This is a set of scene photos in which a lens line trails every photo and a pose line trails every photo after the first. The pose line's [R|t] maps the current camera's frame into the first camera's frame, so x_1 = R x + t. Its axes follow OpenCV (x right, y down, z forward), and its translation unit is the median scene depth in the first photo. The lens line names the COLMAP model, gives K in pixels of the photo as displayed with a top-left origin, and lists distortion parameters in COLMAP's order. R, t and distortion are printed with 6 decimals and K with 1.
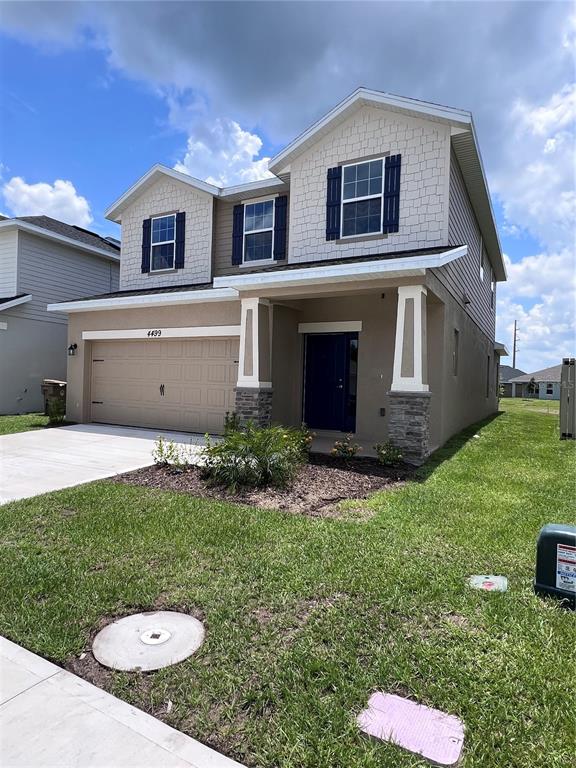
lens RADIAL K [[446.2, 0, 288.0], [0, 446.2, 384.0], [0, 0, 1]] dist [0.000567, 0.000011]
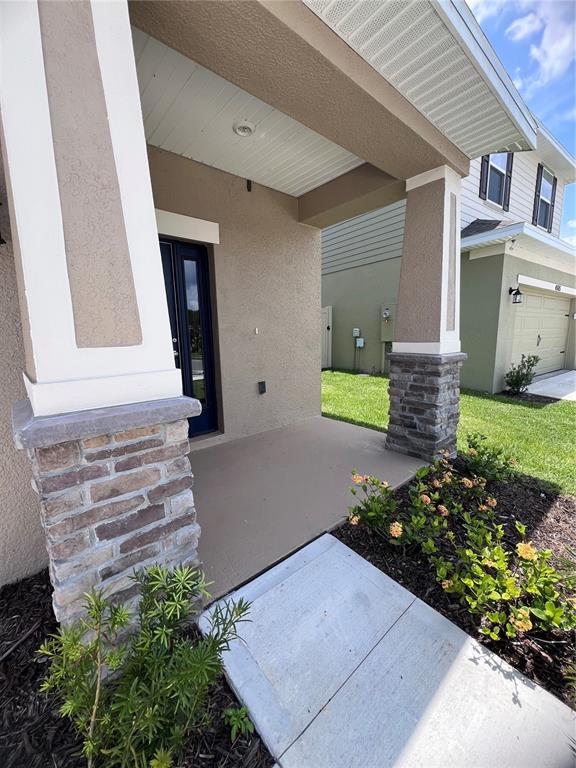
lens RADIAL K [[308.2, 0, 285.4], [0, 308.2, 386.3], [0, 0, 1]] dist [0.000621, 0.000407]
pose [[0.358335, -0.191305, 0.913782, -0.173764], [0.039402, 0.981007, 0.189928, -0.021166], [-0.932761, -0.032053, 0.359067, 0.810268]]
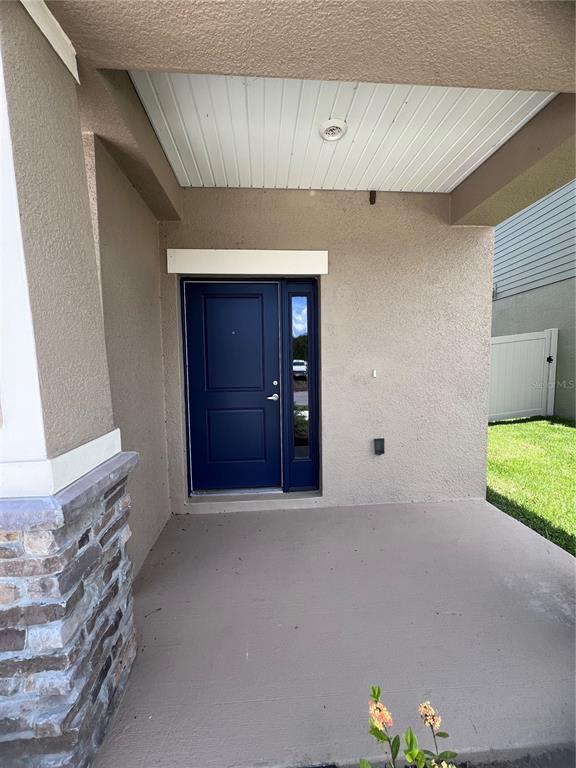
lens RADIAL K [[308.2, 0, 285.4], [0, 308.2, 386.3], [0, 0, 1]] dist [0.000621, 0.000407]
pose [[0.843070, -0.080869, 0.531689, -0.045562], [0.043412, 0.995637, 0.082598, -0.034755], [-0.536049, -0.046554, 0.842902, 0.773746]]
